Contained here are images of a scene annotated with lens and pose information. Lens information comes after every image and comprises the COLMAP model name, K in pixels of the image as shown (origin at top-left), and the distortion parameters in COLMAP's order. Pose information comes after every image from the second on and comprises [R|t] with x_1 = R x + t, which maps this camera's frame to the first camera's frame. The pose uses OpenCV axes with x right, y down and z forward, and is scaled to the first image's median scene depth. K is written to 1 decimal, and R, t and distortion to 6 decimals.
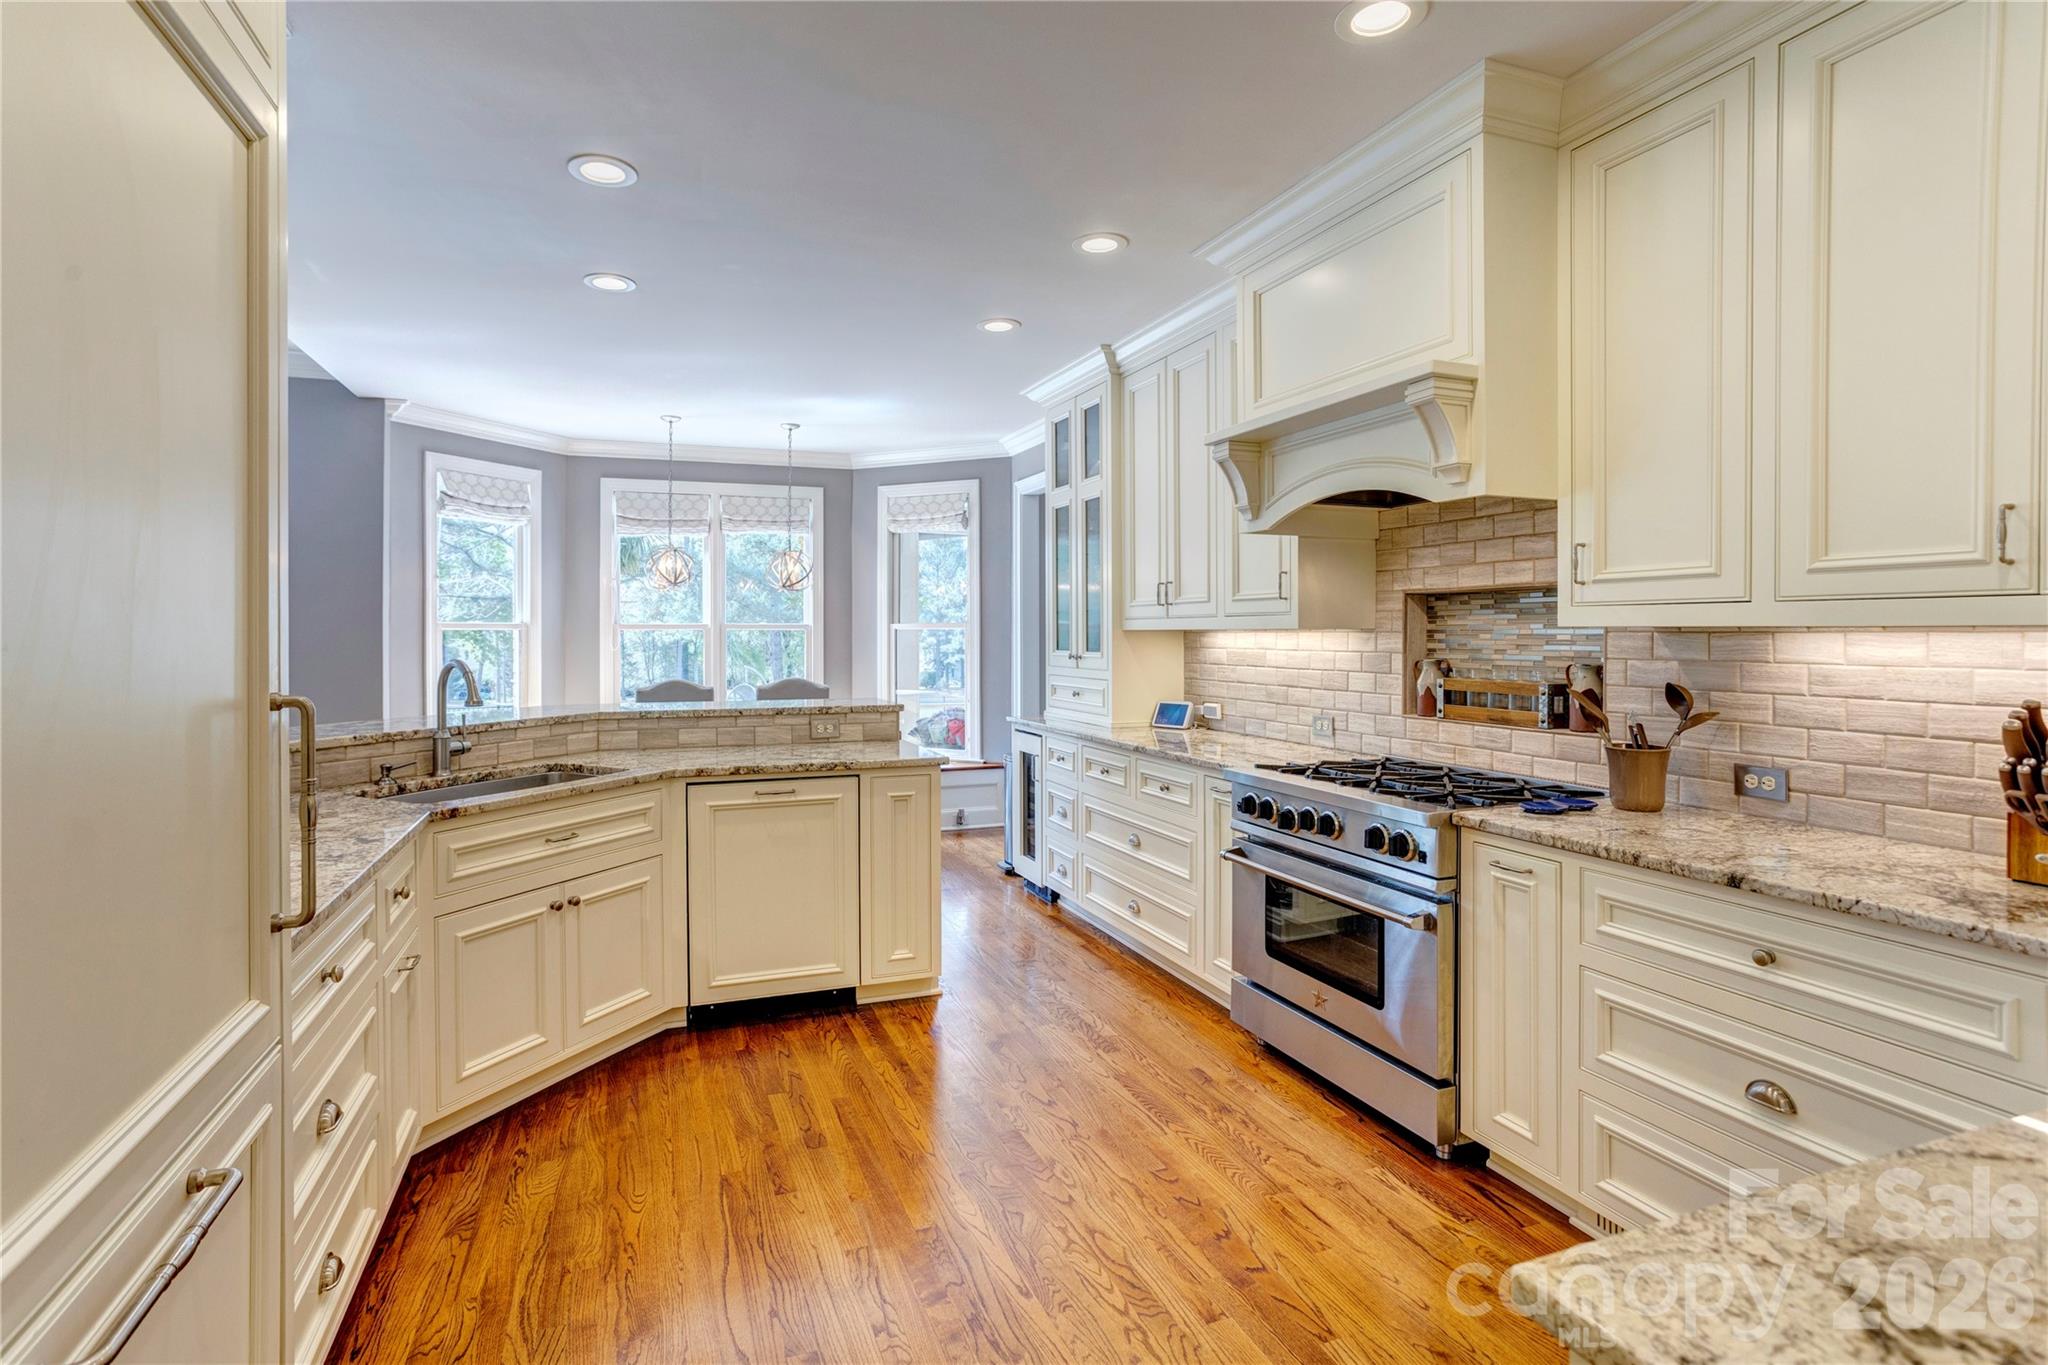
lens RADIAL K [[1033.0, 0, 1021.5], [0, 1033.0, 663.0], [0, 0, 1]] dist [-0.026347, 0.002118]
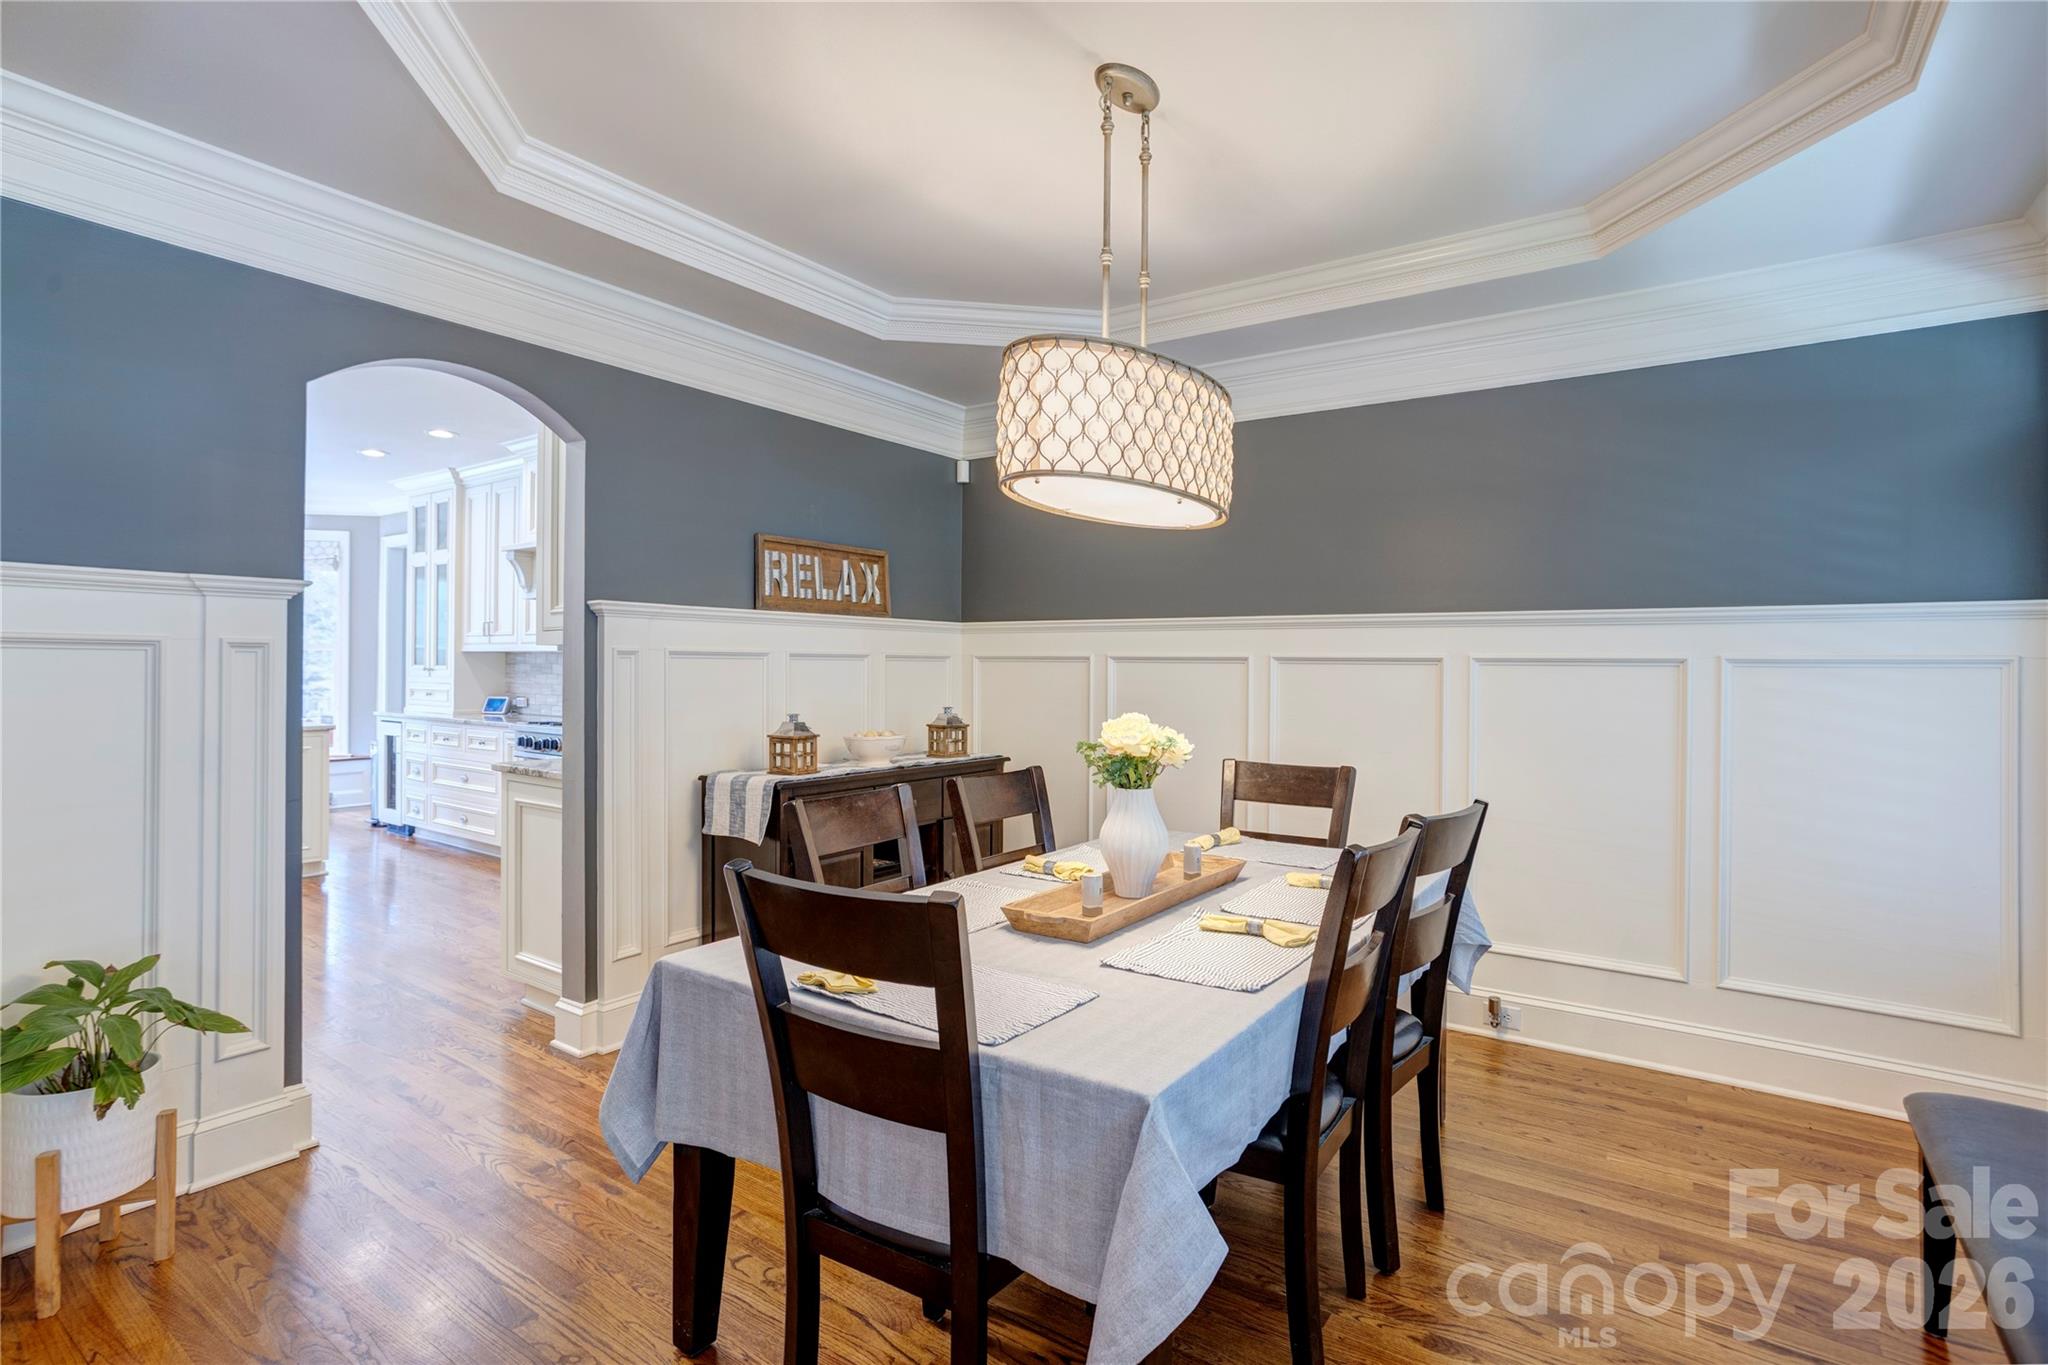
lens RADIAL K [[1033.0, 0, 1024.2], [0, 1033.0, 671.8], [0, 0, 1]] dist [-0.026347, 0.002118]
pose [[0.848550, 0.009110, 0.529037, 0.000296], [0.001892, 0.999793, -0.020251, 0.028701], [-0.529112, 0.018185, 0.848357, -0.684629]]
